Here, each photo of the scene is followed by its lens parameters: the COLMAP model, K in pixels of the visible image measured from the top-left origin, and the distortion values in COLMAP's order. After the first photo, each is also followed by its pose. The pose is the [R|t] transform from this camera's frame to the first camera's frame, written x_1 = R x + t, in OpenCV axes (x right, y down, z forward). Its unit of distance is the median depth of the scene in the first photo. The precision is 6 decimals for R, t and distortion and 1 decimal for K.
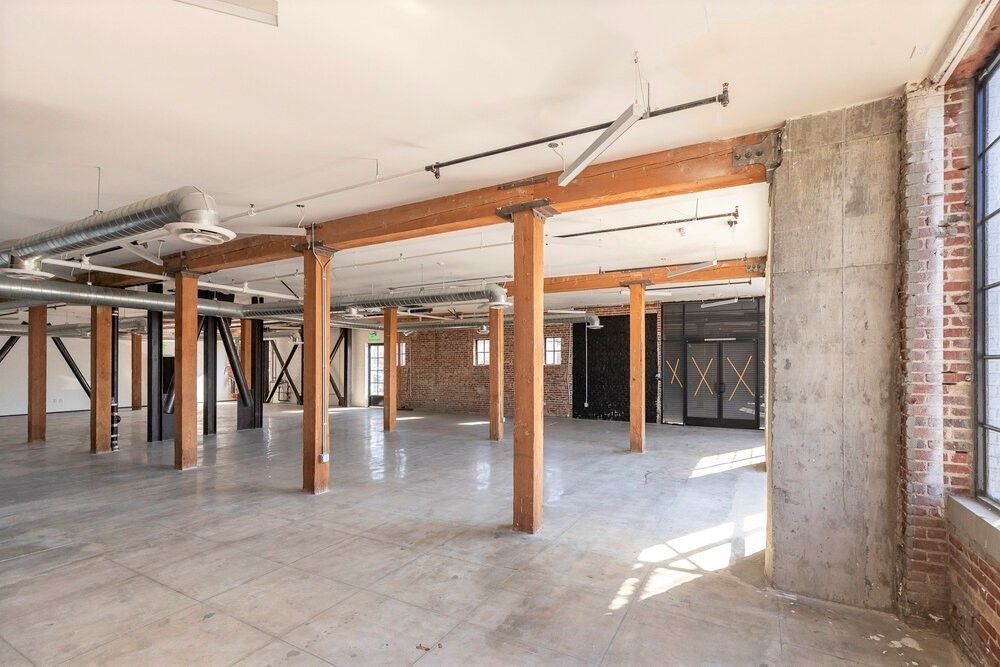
lens RADIAL K [[467.9, 0, 513.1], [0, 467.9, 360.3], [0, 0, 1]] dist [0.010566, 0.000794]
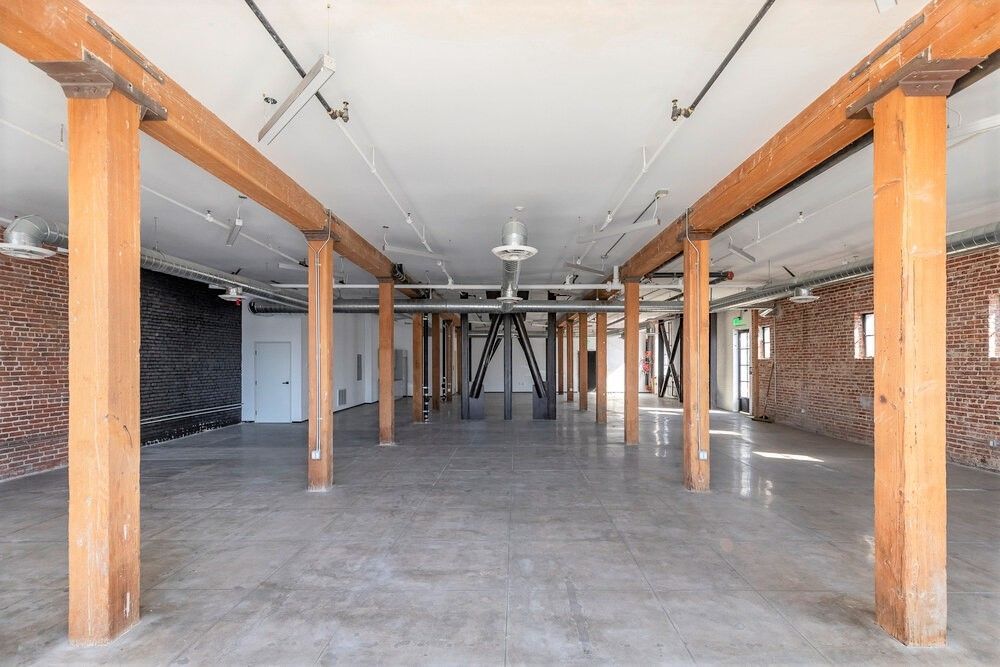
lens RADIAL K [[466.3, 0, 511.9], [0, 466.3, 361.3], [0, 0, 1]] dist [0.013318, -0.003160]
pose [[0.465024, 0.005259, -0.885282, 0.264561], [0.007493, 0.999923, 0.009876, 0.006156], [0.885266, -0.011225, 0.464949, 0.395976]]
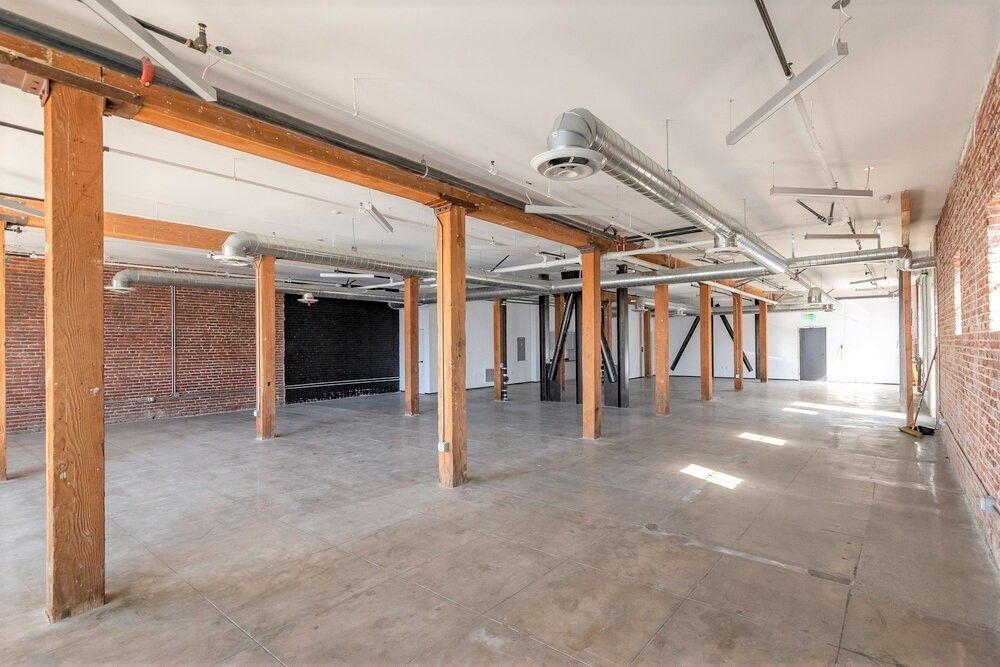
lens RADIAL K [[466.3, 0, 516.9], [0, 466.3, 343.2], [0, 0, 1]] dist [0.013318, -0.003160]
pose [[-0.157191, 0.006227, -0.987549, 0.339298], [0.021028, 0.999775, 0.002957, 0.010478], [0.987344, -0.020301, -0.157286, 0.848228]]
